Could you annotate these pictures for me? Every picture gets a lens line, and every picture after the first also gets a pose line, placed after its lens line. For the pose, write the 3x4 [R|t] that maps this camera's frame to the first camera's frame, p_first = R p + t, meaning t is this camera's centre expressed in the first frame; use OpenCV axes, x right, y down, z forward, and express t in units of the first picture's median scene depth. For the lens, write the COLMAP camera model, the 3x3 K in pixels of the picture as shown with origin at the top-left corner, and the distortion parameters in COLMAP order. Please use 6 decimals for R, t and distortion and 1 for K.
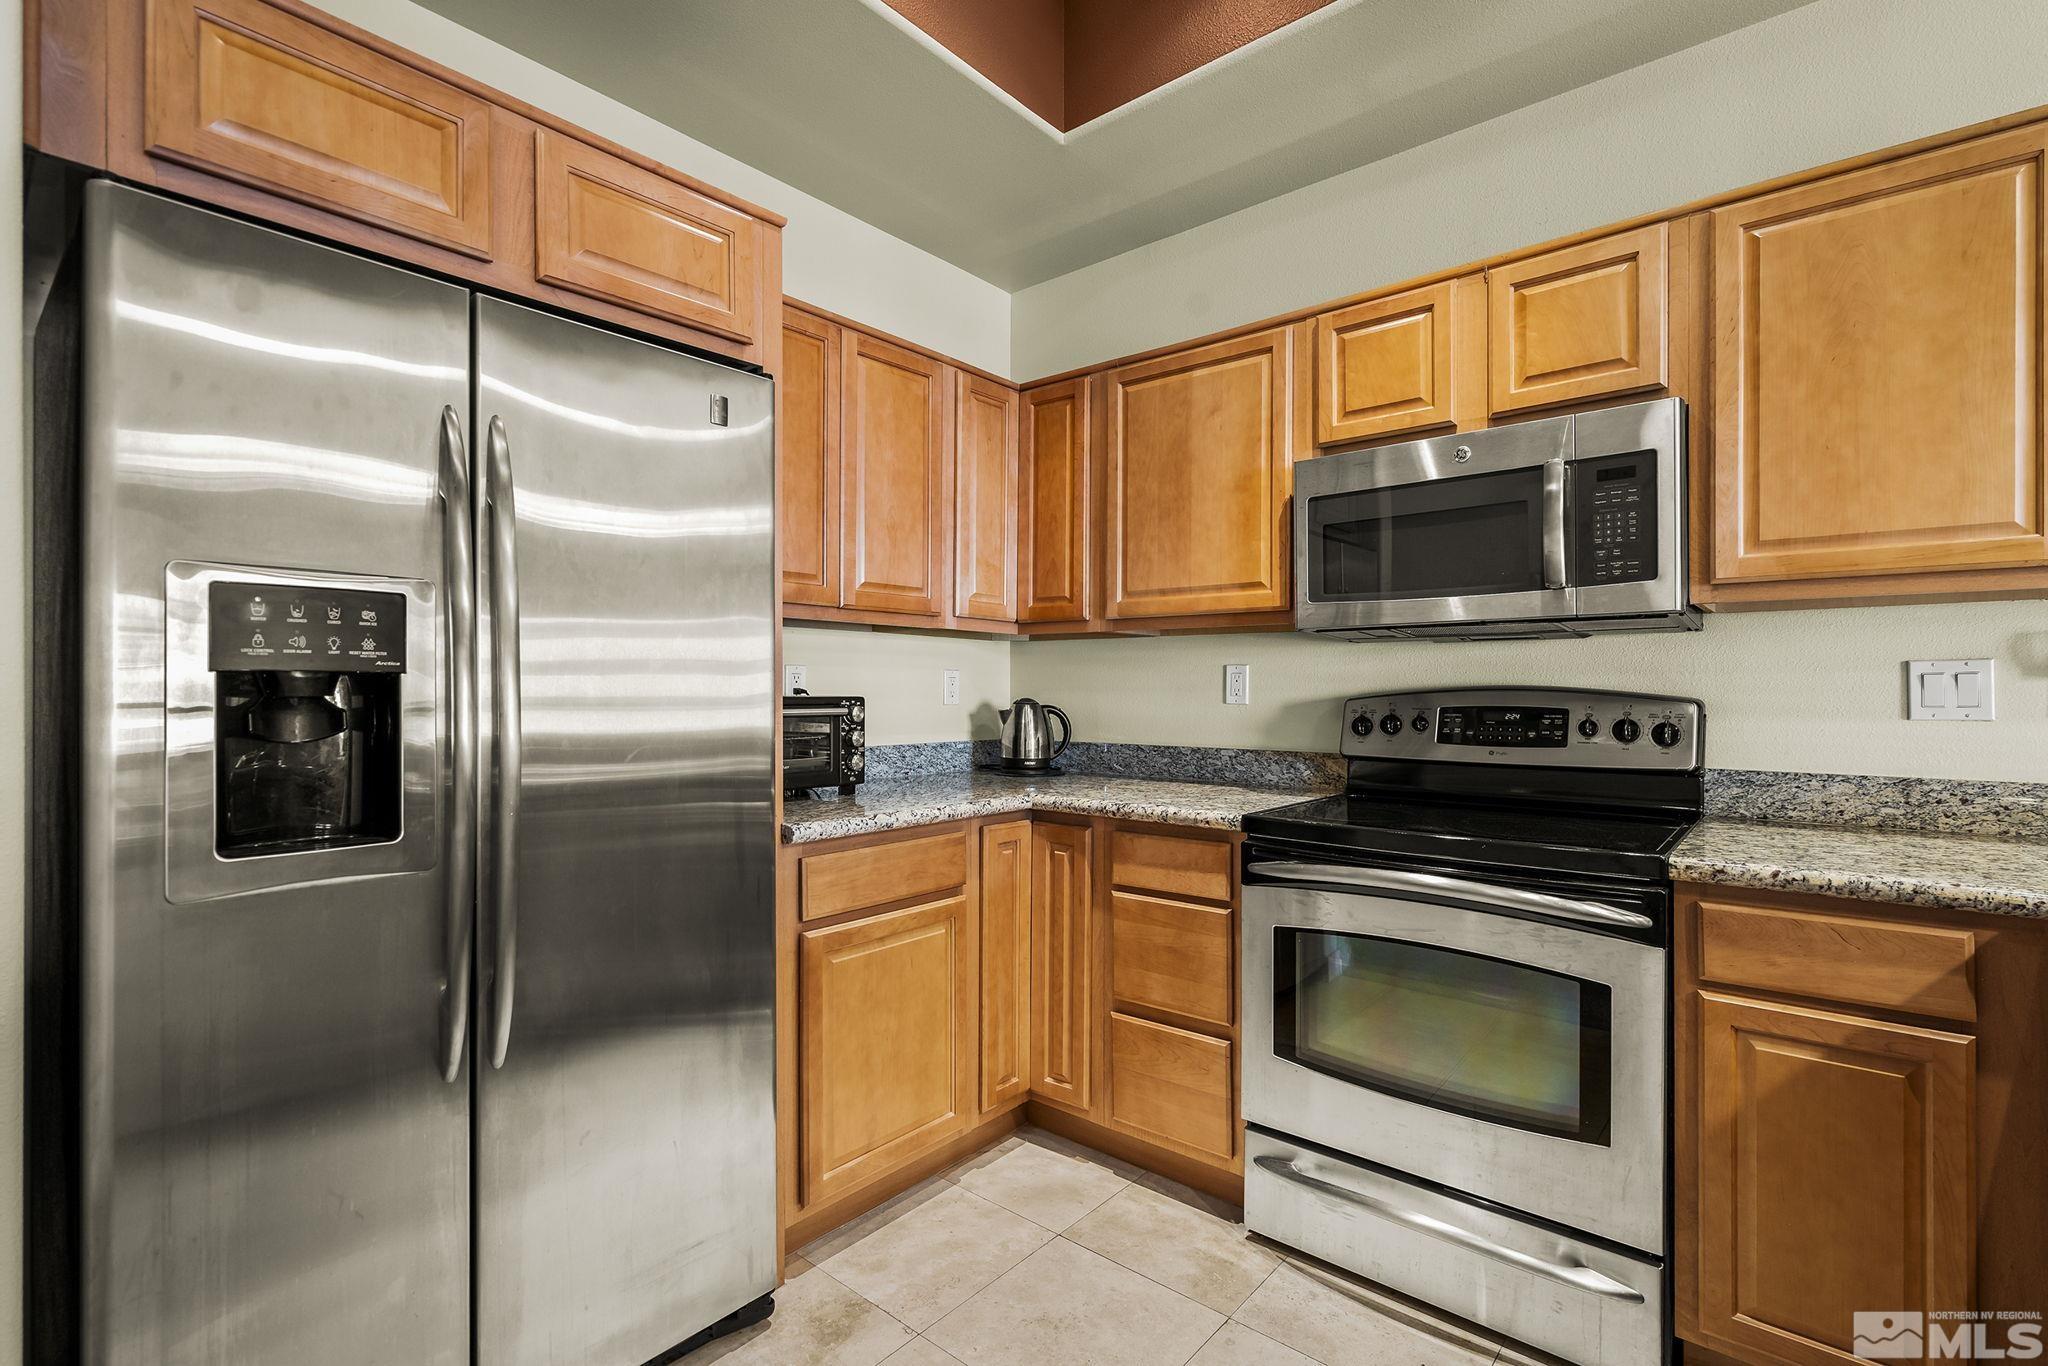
lens RADIAL K [[933.7, 0, 1020.2], [0, 933.7, 687.8], [0, 0, 1]] dist [-0.005293, 0.002357]
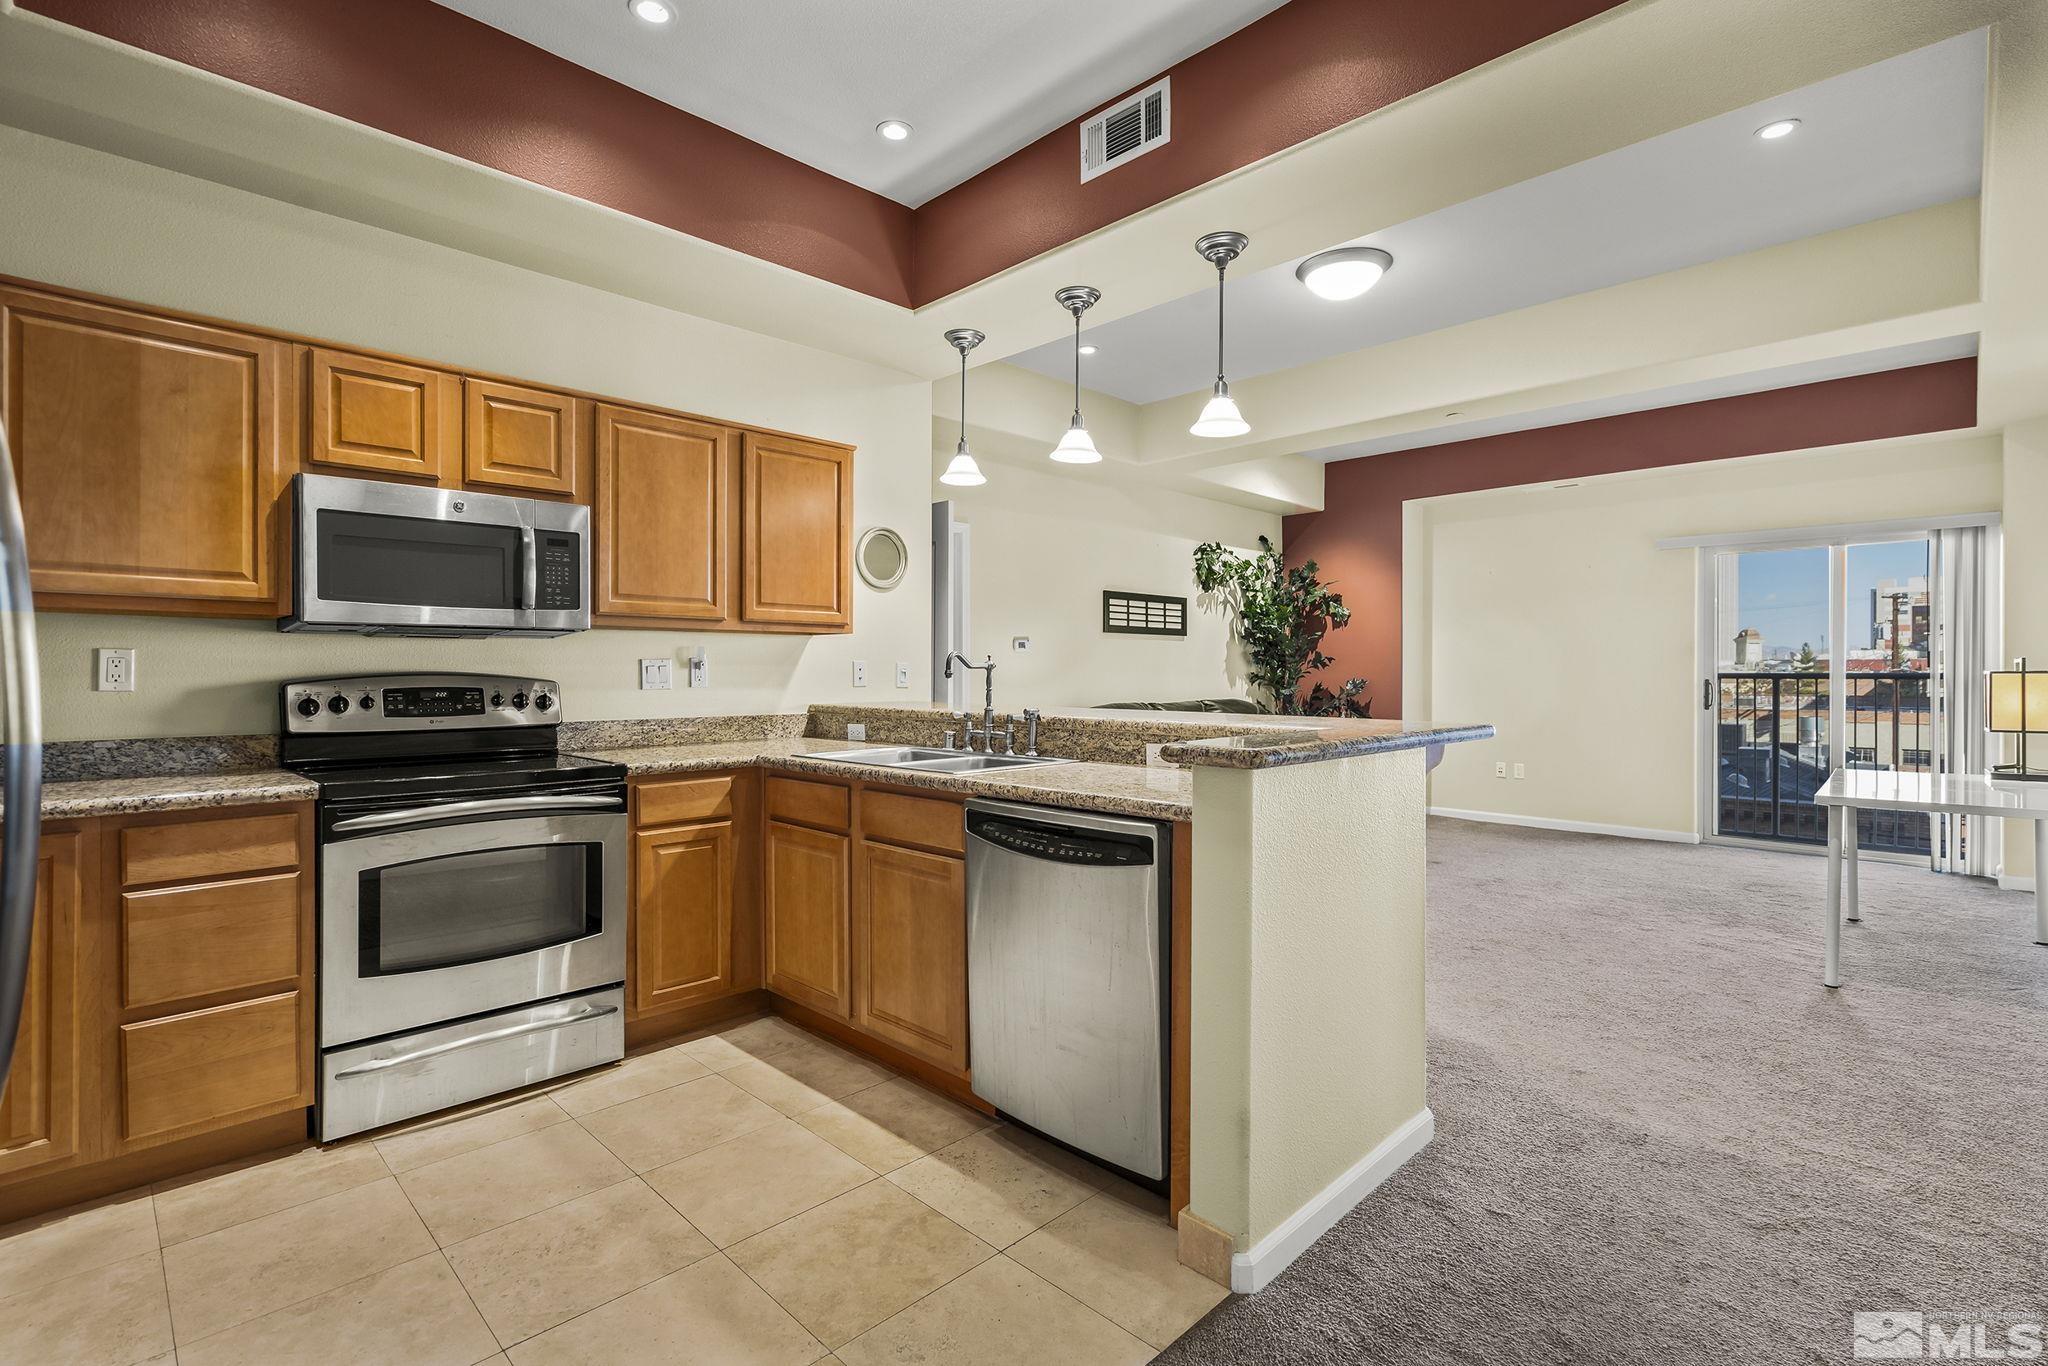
lens RADIAL K [[959.6, 0, 1016.8], [0, 959.6, 670.9], [0, 0, 1]] dist [0.002278, 0.000281]
pose [[0.085068, 0.000972, 0.996375, -0.867839], [-0.000465, 0.999999, -0.000936, -0.002909], [-0.996375, -0.000384, 0.085068, 0.045641]]
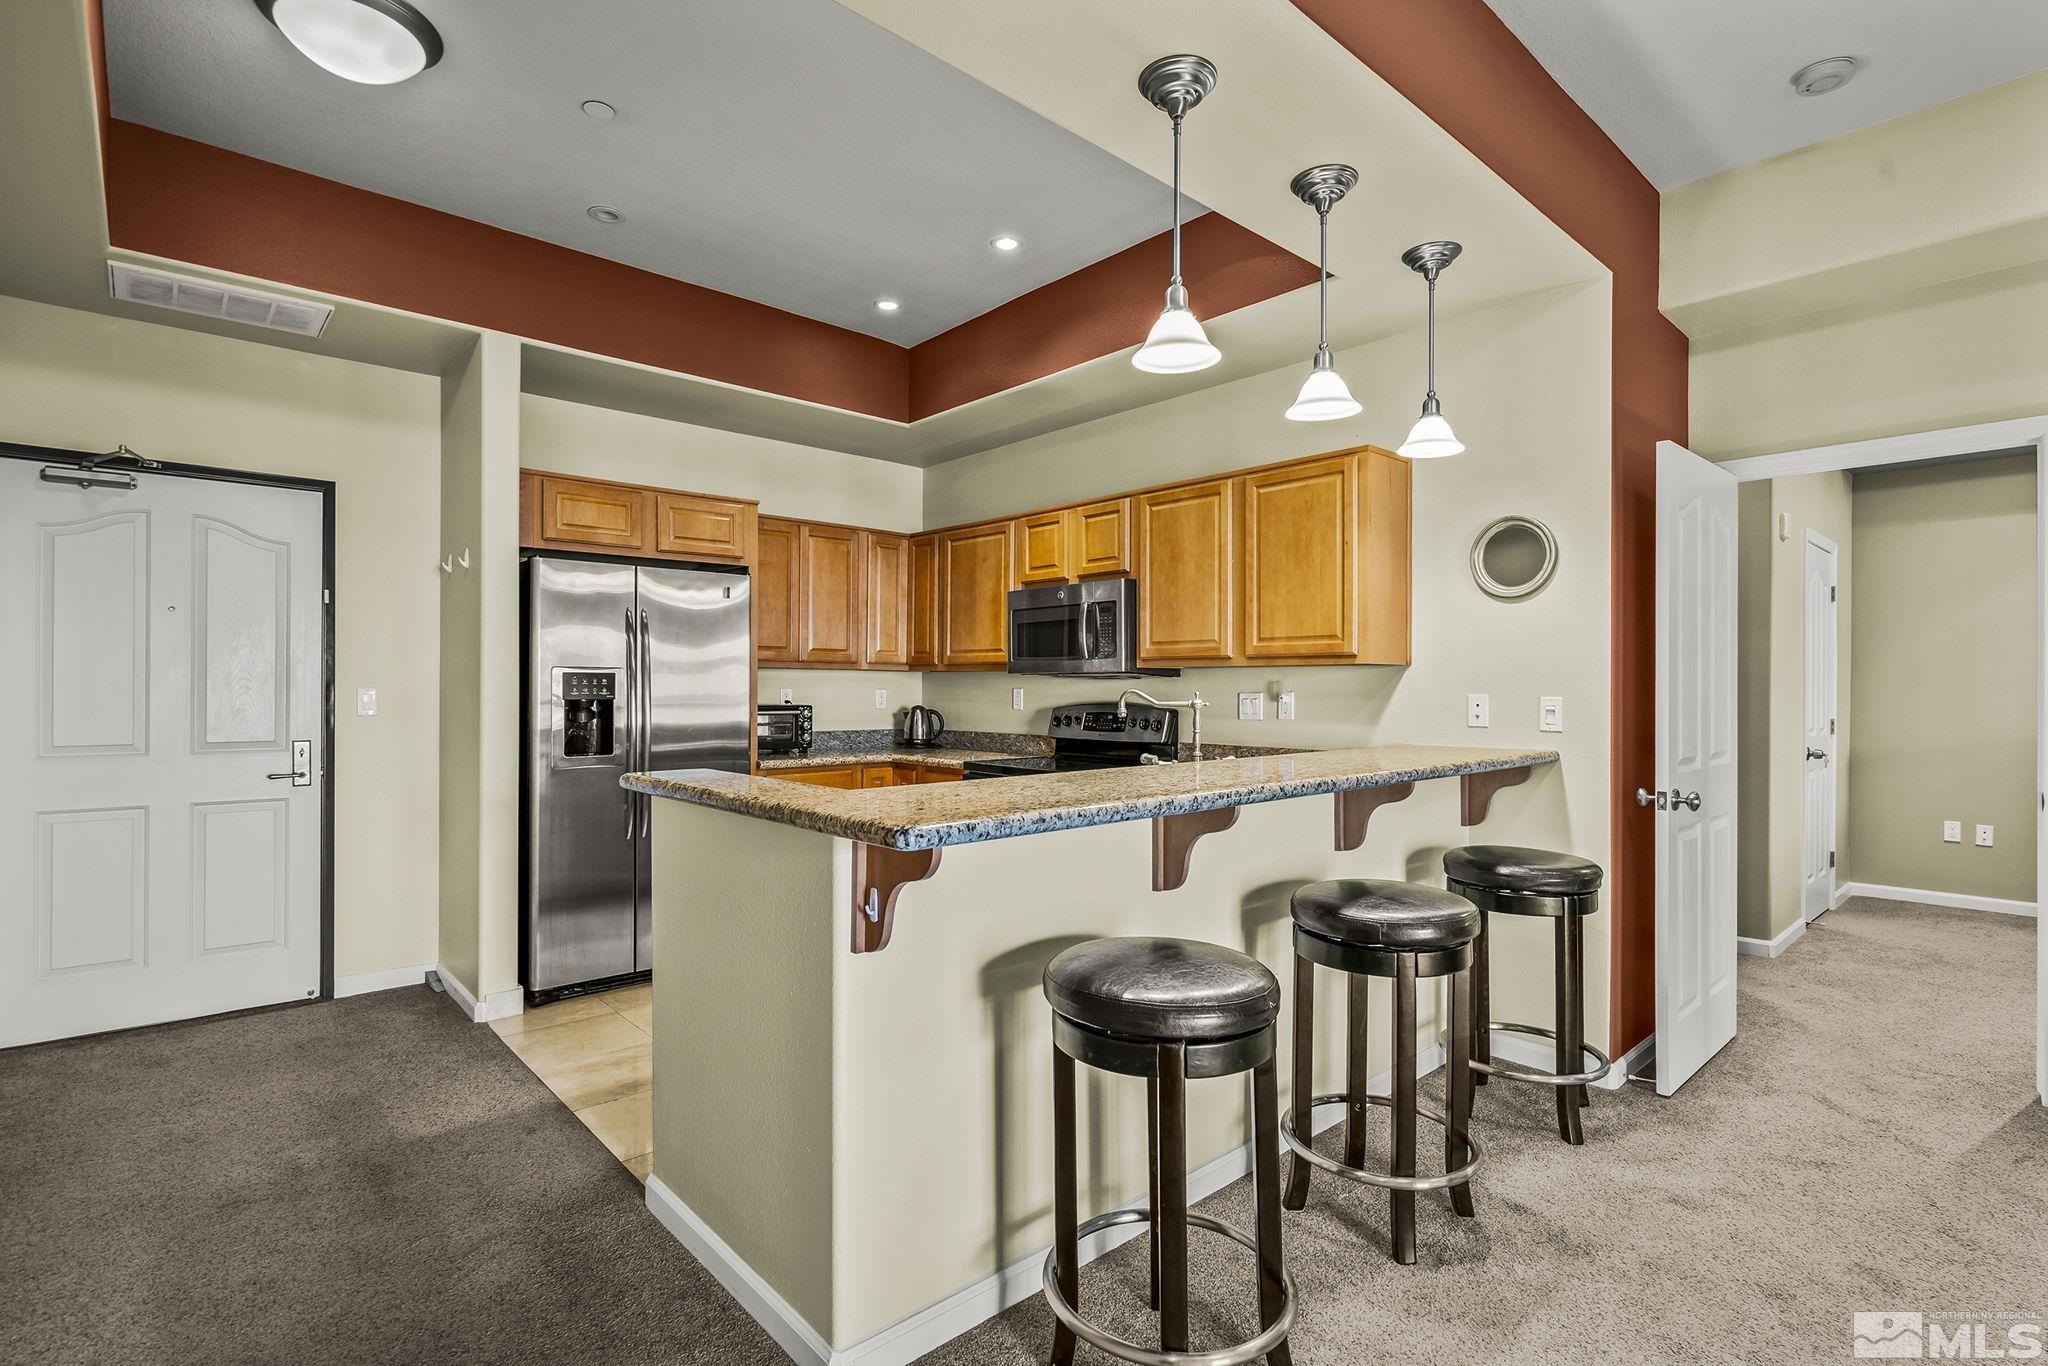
lens RADIAL K [[959.6, 0, 1014.7], [0, 959.6, 688.3], [0, 0, 1]] dist [0.002278, 0.000281]
pose [[0.990442, 0.002753, -0.137905, 0.661629], [-0.002369, 0.999993, 0.002950, -0.040467], [0.137912, -0.002595, 0.990441, -1.197590]]
